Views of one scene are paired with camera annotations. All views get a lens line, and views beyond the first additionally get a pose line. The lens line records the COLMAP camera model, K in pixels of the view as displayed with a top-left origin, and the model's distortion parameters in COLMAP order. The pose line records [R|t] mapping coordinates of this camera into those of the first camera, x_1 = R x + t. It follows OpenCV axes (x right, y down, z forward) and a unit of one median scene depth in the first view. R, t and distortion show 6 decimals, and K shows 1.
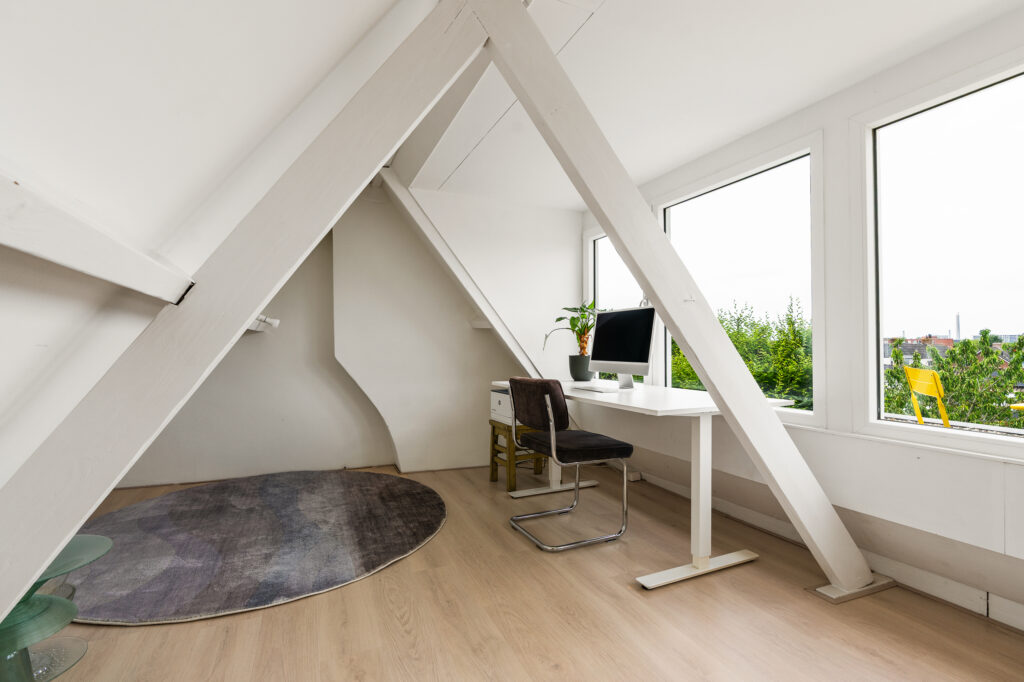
lens RADIAL K [[493.9, 0, 514.1], [0, 493.9, 342.1], [0, 0, 1]] dist [0.001370, -0.000086]
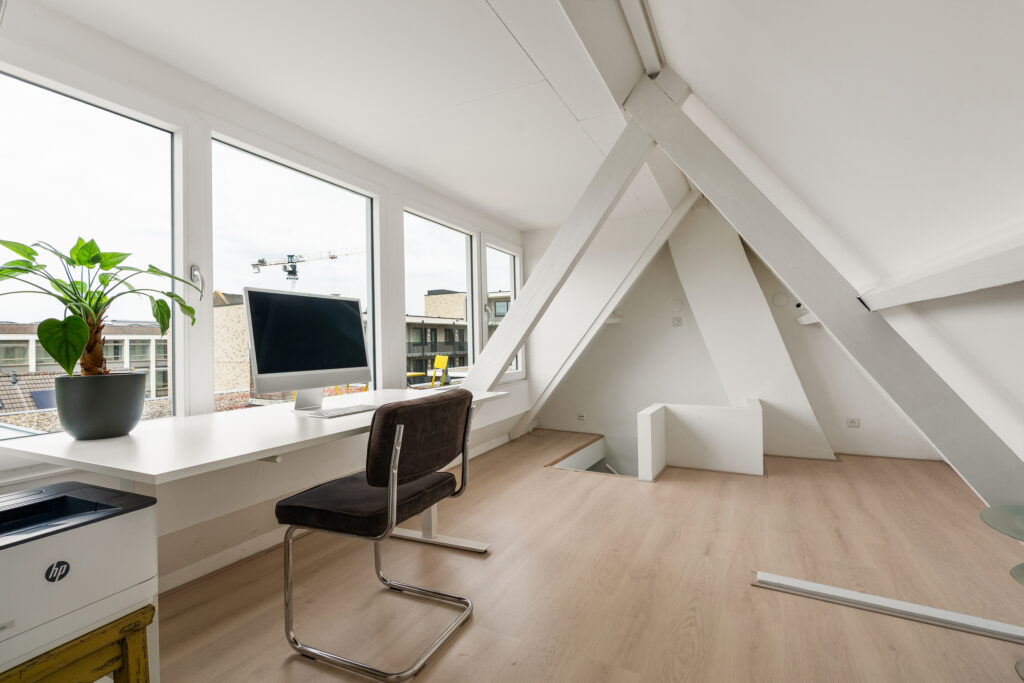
lens RADIAL K [[493.9, 0, 511.8], [0, 493.9, 342.1], [0, 0, 1]] dist [0.001370, -0.000086]
pose [[-0.658767, 0.012928, 0.752236, -0.754814], [0.010548, 0.999913, -0.007947, 0.017691], [-0.752273, 0.002699, -0.658846, 1.970149]]
